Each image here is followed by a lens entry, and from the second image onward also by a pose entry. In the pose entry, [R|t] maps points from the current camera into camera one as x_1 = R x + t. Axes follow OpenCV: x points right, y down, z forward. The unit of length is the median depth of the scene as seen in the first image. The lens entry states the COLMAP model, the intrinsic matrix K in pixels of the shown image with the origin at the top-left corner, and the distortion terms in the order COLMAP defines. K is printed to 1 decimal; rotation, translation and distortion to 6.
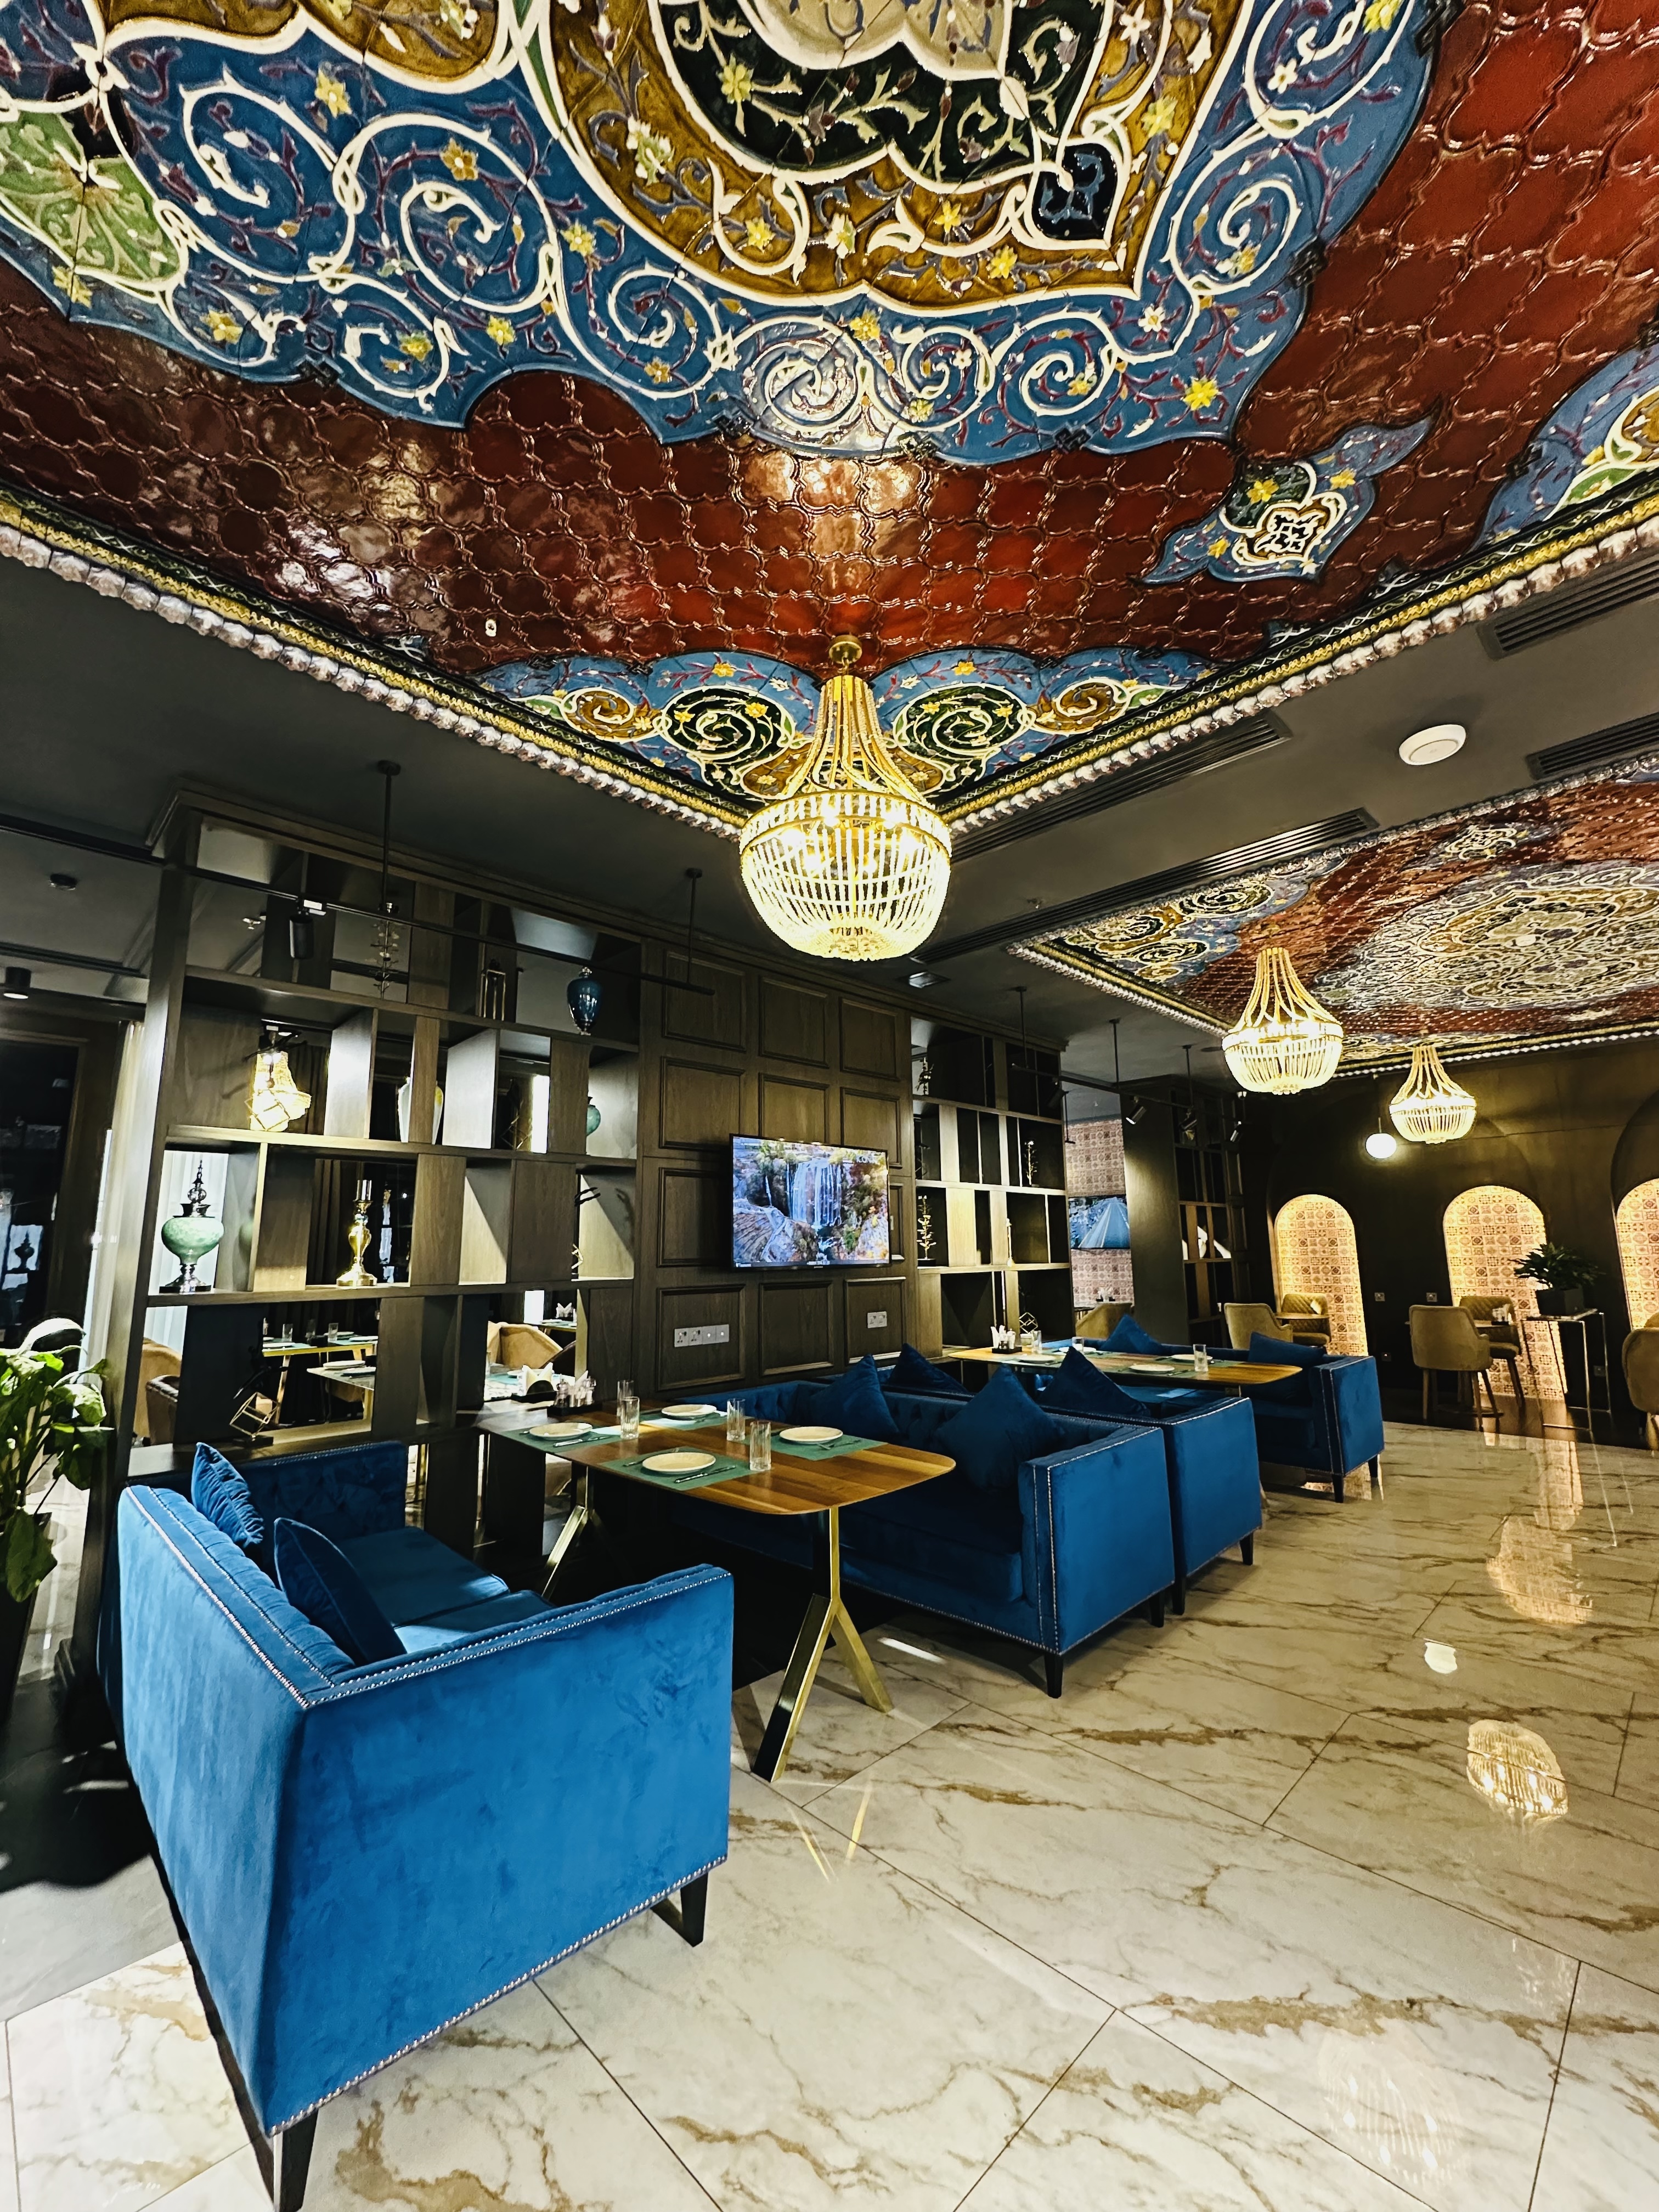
lens RADIAL K [[882.6, 0, 832.3], [0, 882.6, 1103.2], [0, 0, 1]] dist [-0.000841, 0.000709]
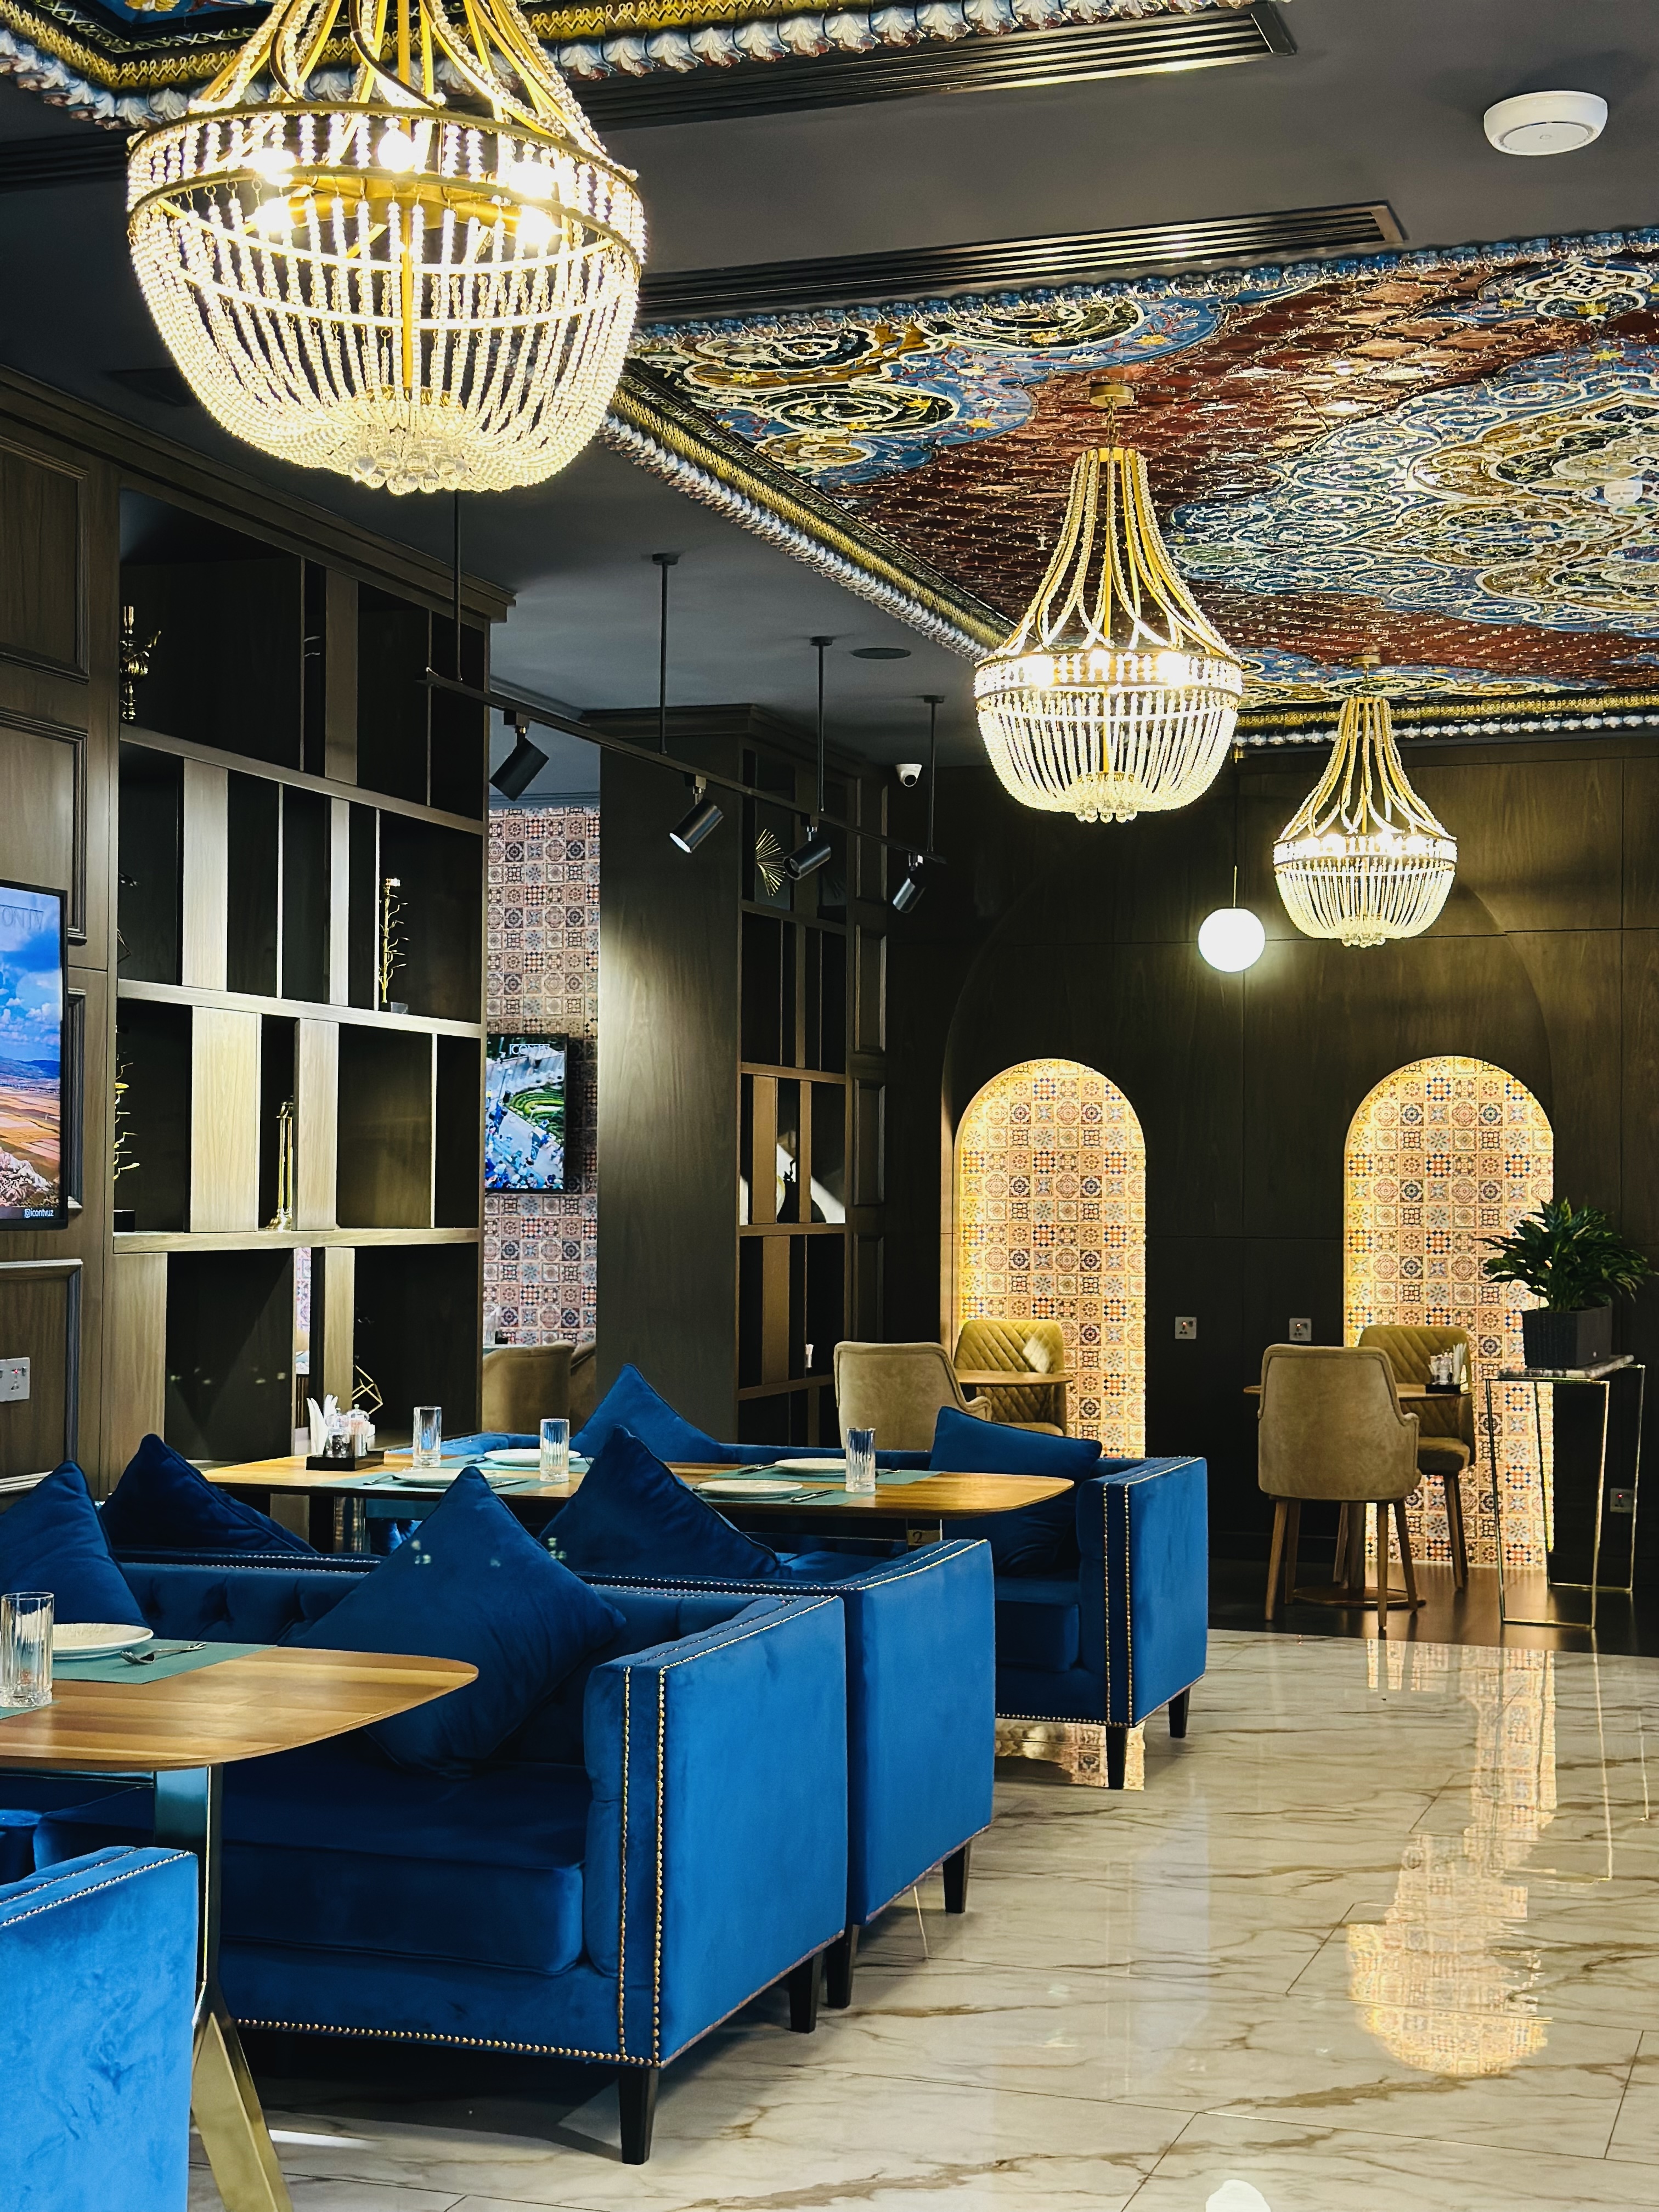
lens RADIAL K [[3084.1, 0, 829.5], [0, 3084.1, 1106.0], [0, 0, 1]] dist [0.206067, -0.322315]
pose [[0.896557, 0.033053, 0.441694, -0.177194], [-0.093142, 0.988983, 0.115053, -0.026641], [-0.433025, -0.144292, 0.889758, -0.182128]]
